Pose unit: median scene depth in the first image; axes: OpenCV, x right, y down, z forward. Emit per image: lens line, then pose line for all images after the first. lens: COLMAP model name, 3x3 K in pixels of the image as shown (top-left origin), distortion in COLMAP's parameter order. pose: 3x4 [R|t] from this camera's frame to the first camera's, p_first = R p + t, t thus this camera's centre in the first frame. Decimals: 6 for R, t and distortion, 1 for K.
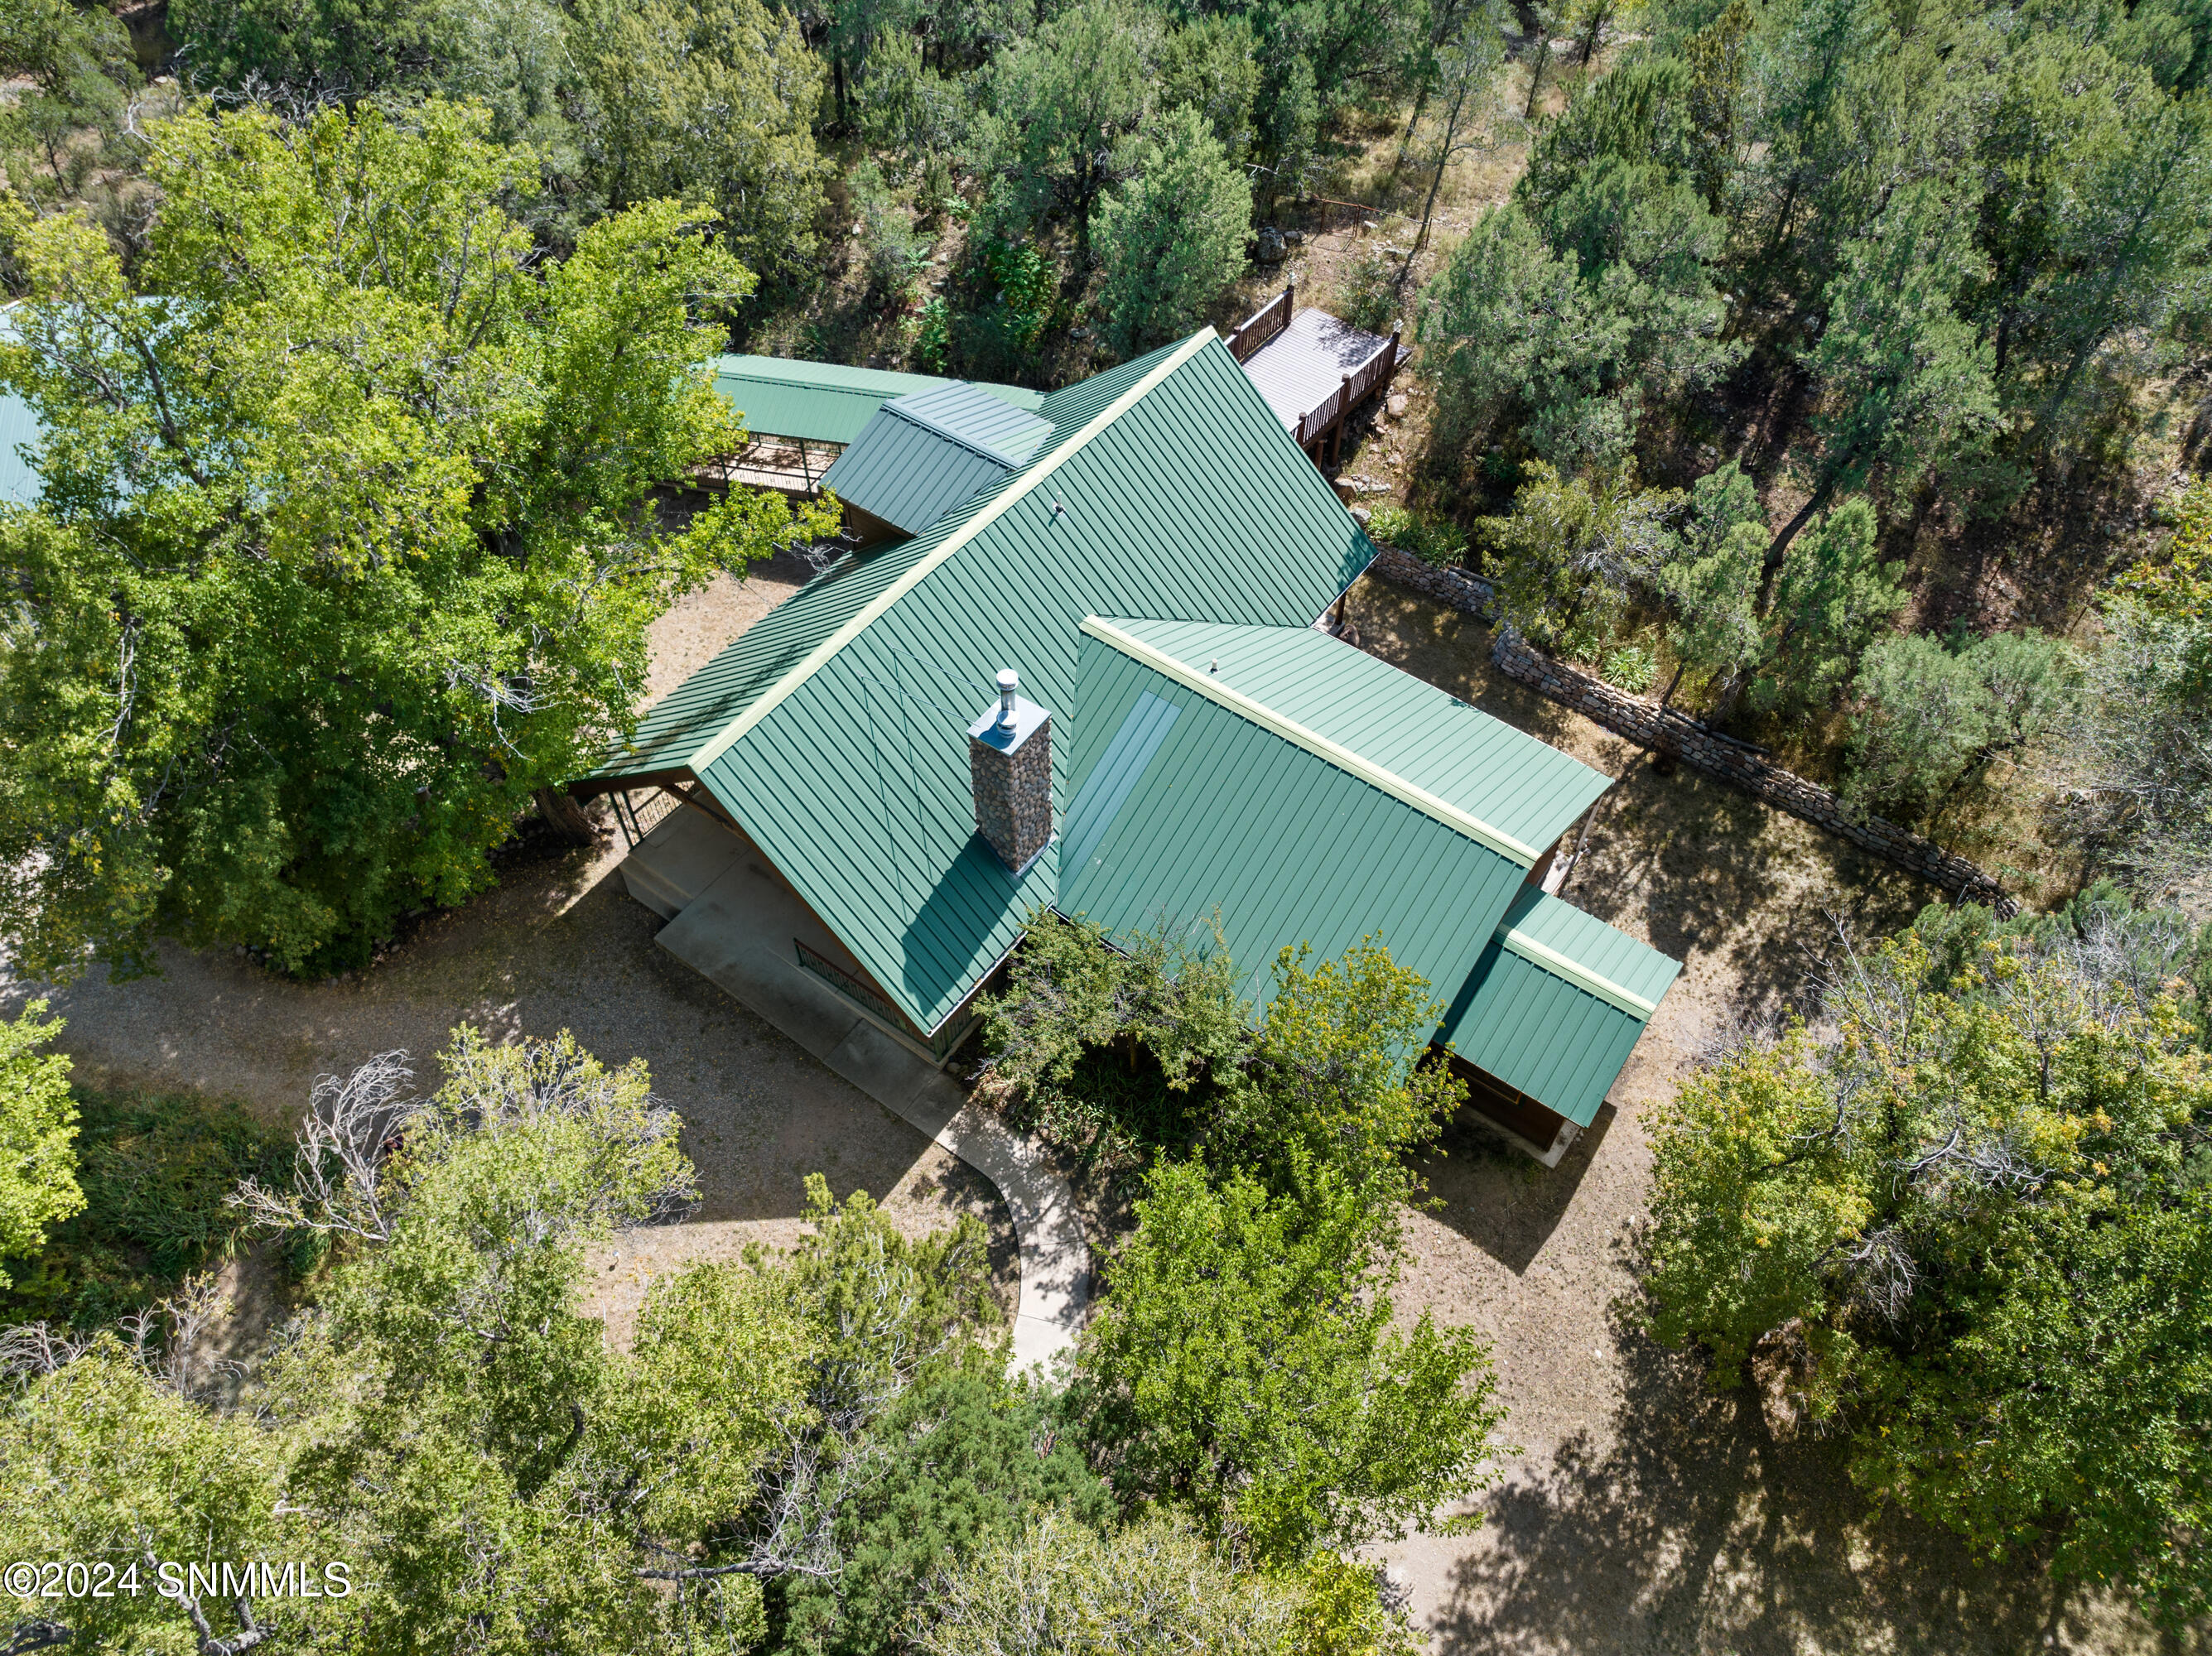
lens RADIAL K [[1556.8, 0, 1100.7], [0, 1556.8, 818.2], [0, 0, 1]] dist [-0.050658, 0.012344]
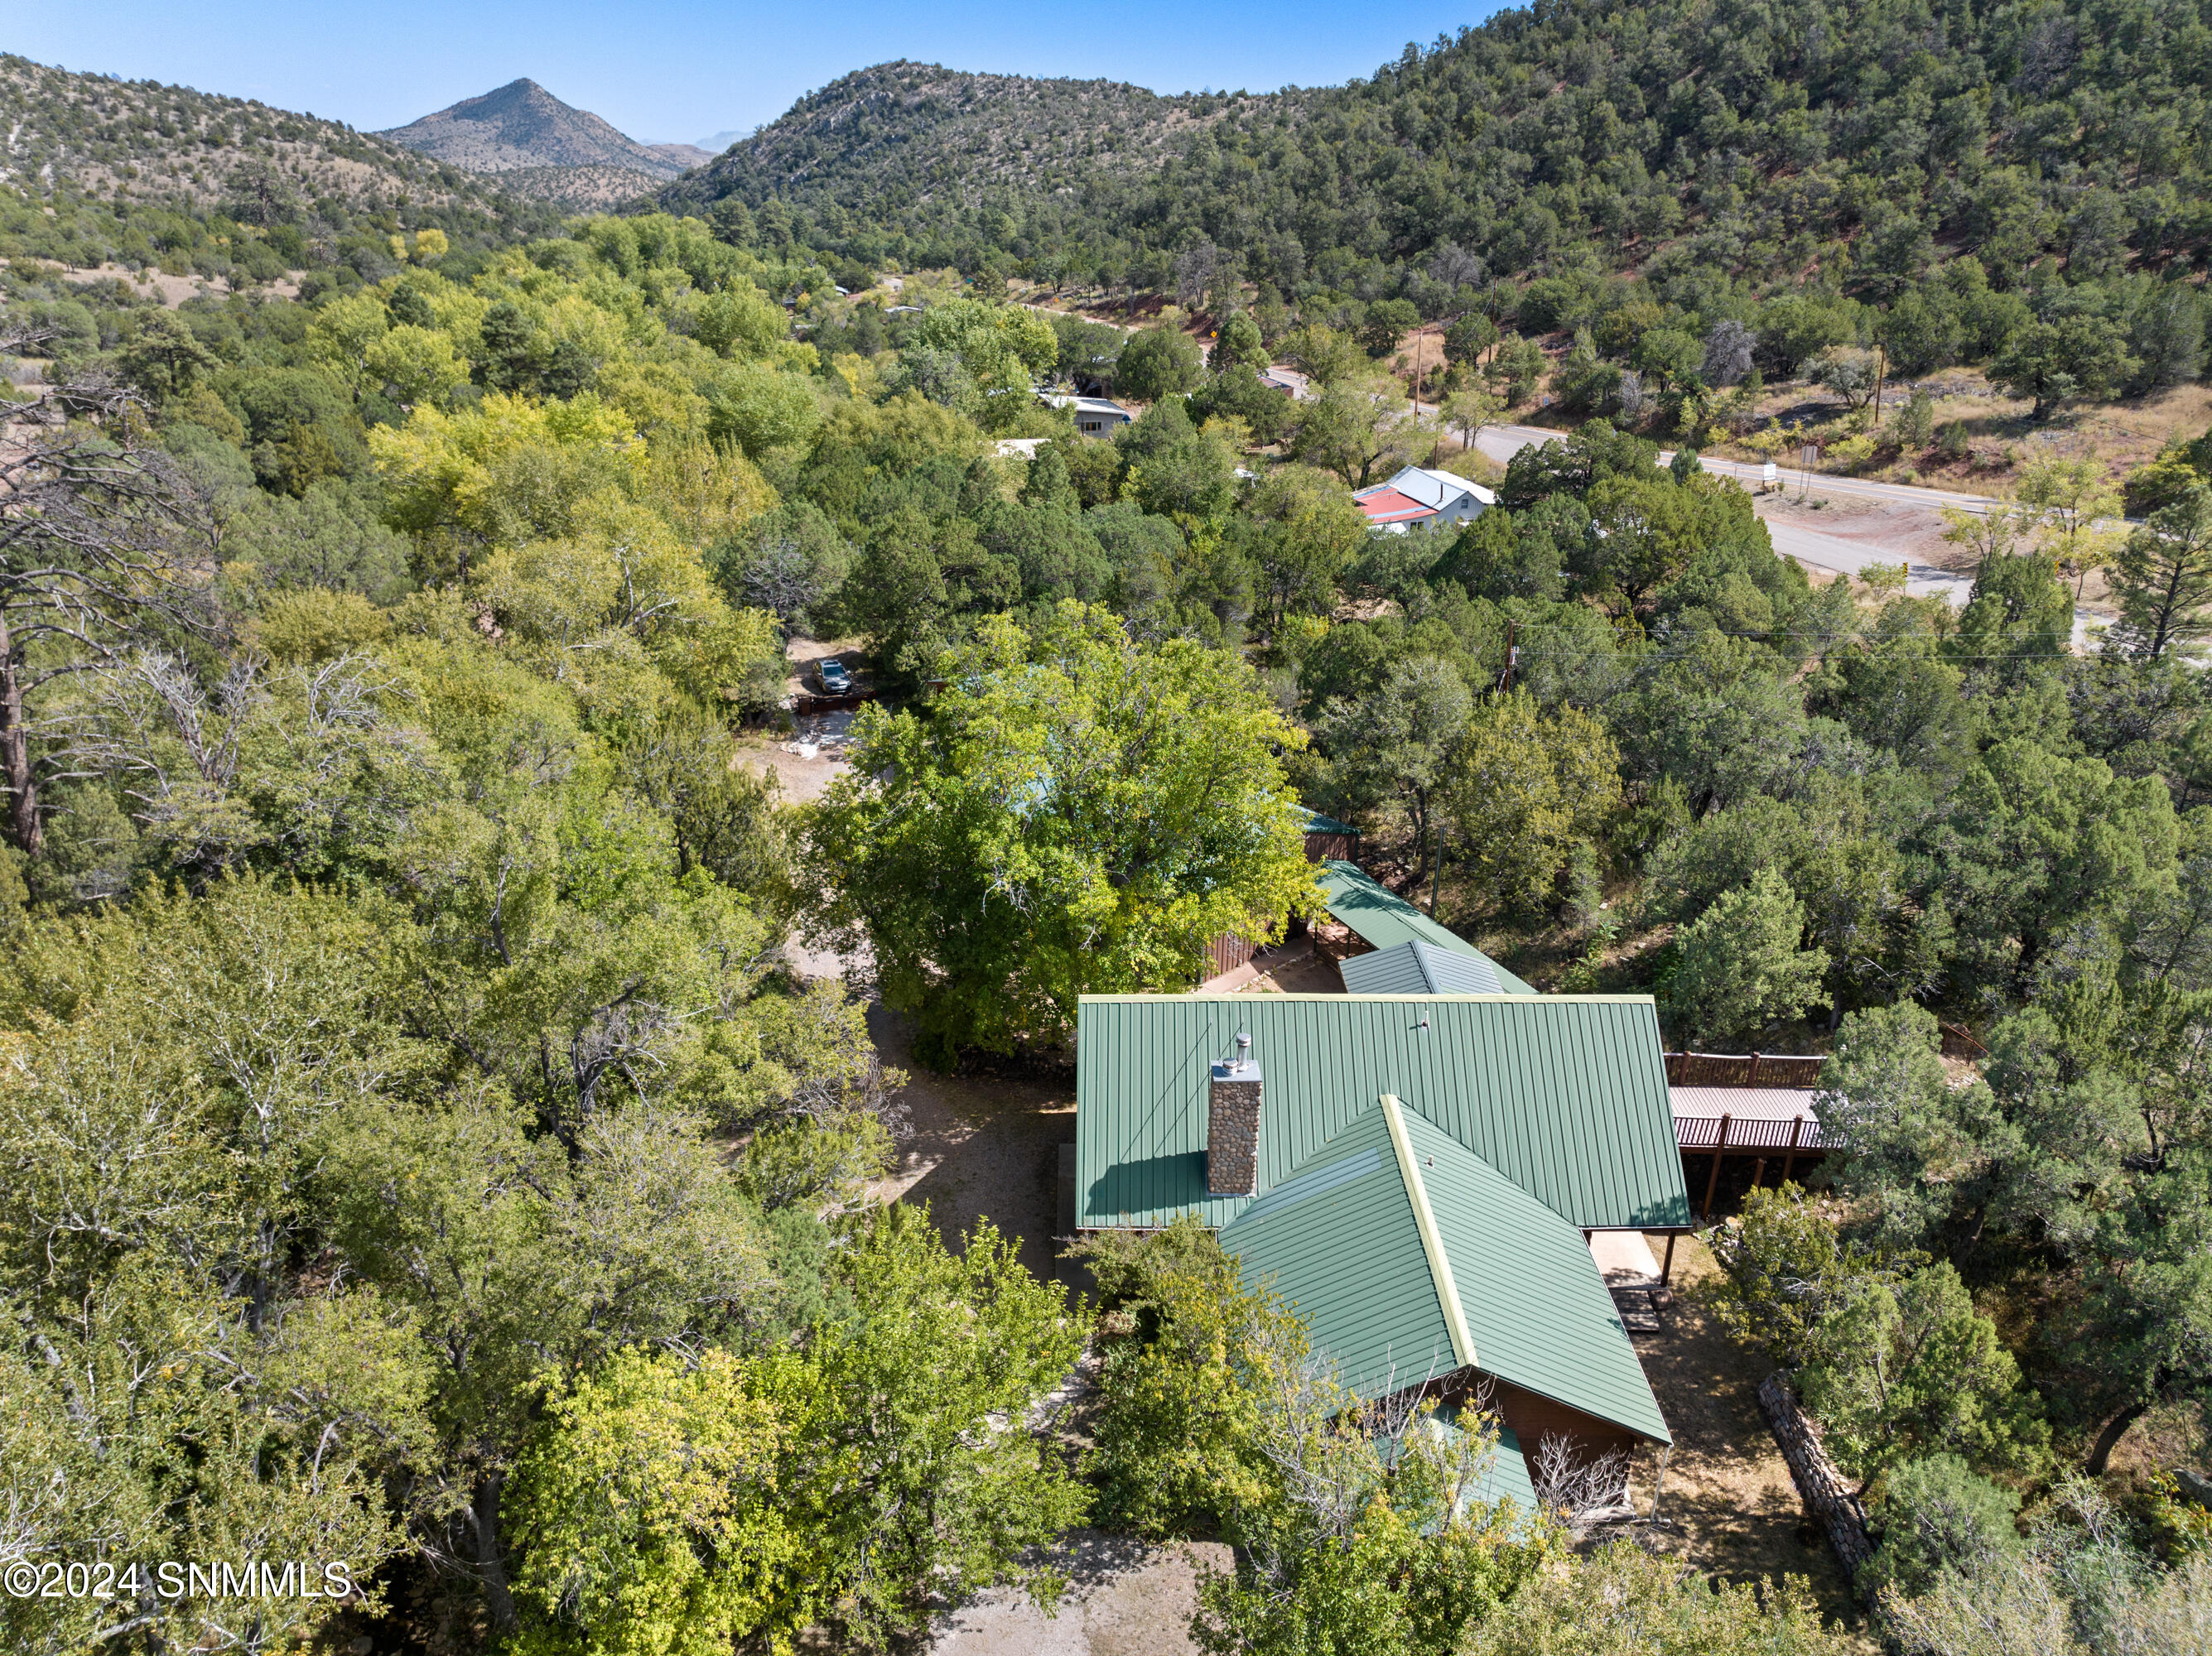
lens RADIAL K [[1556.8, 0, 1112.7], [0, 1556.8, 817.1], [0, 0, 1]] dist [-0.050658, 0.012344]
pose [[0.605989, 0.319822, -0.728348, 0.791645], [-0.628382, 0.753895, -0.191777, 0.103287], [0.487763, 0.573896, 0.657823, -0.138315]]
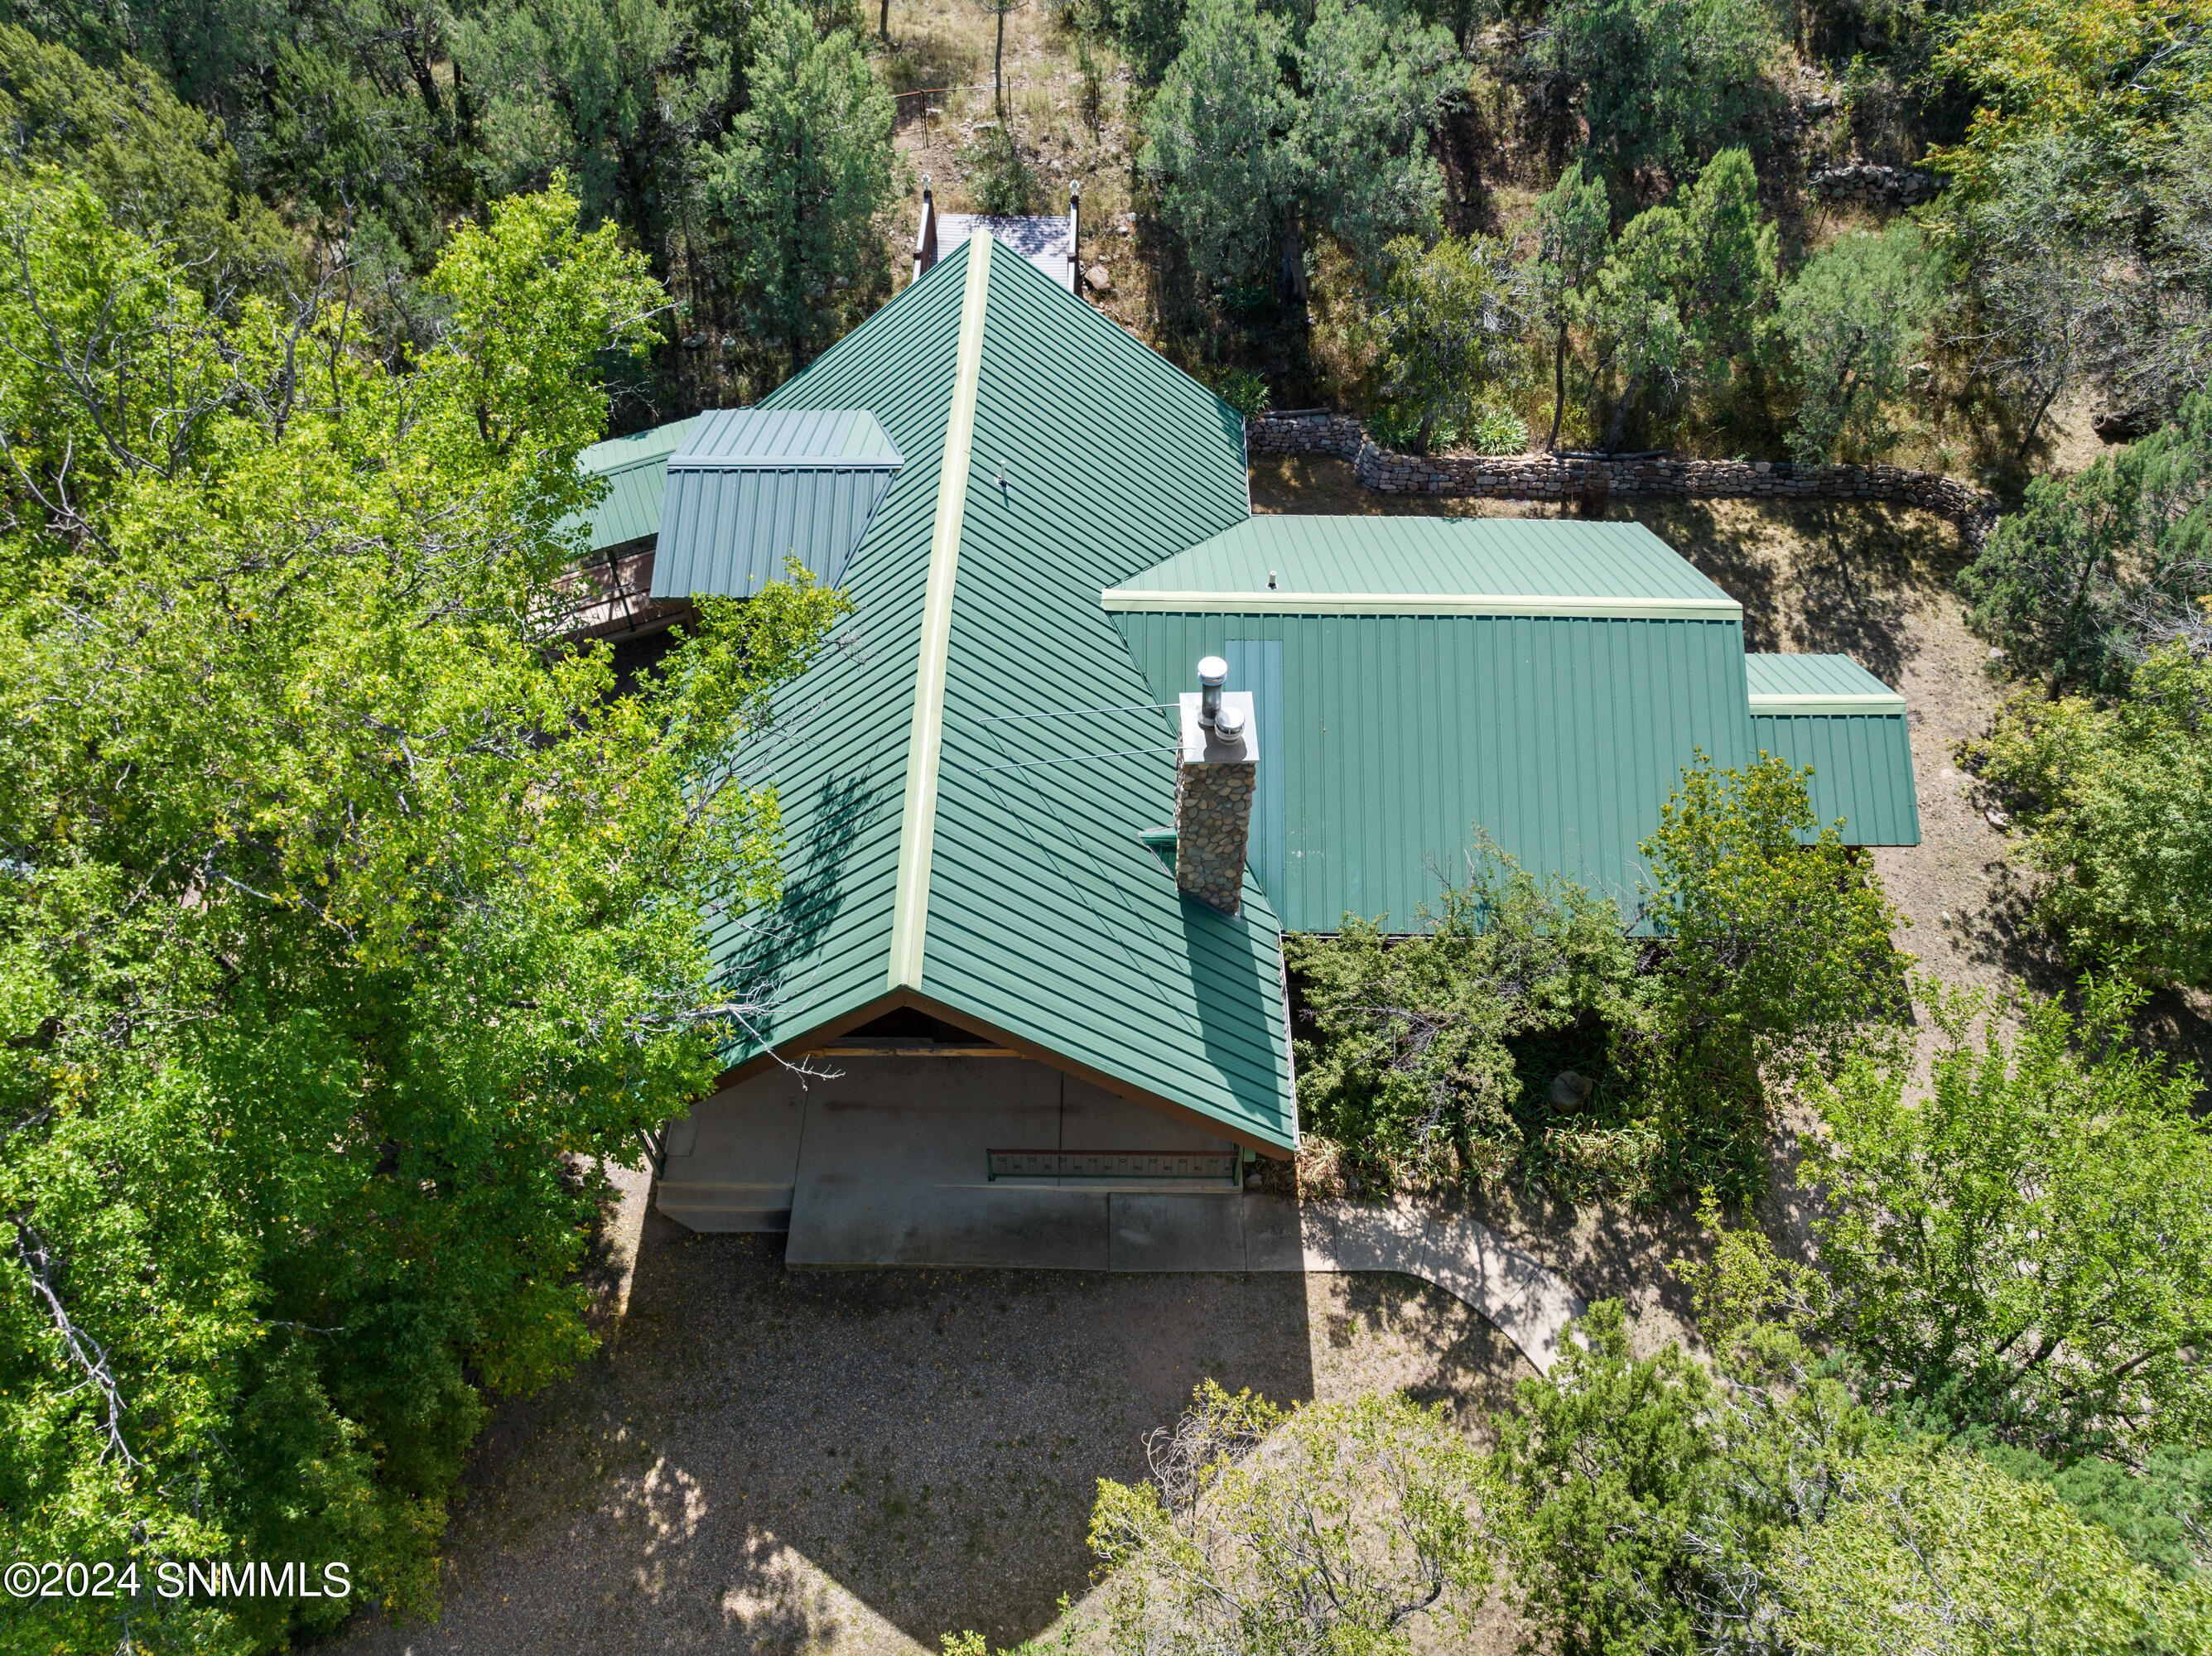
lens RADIAL K [[1556.8, 0, 1109.5], [0, 1556.8, 830.1], [0, 0, 1]] dist [-0.050658, 0.012344]
pose [[0.810280, -0.461502, 0.361196, -0.365183], [0.459302, 0.882890, 0.097709, -0.105965], [-0.363989, 0.086726, 0.927357, 0.307230]]
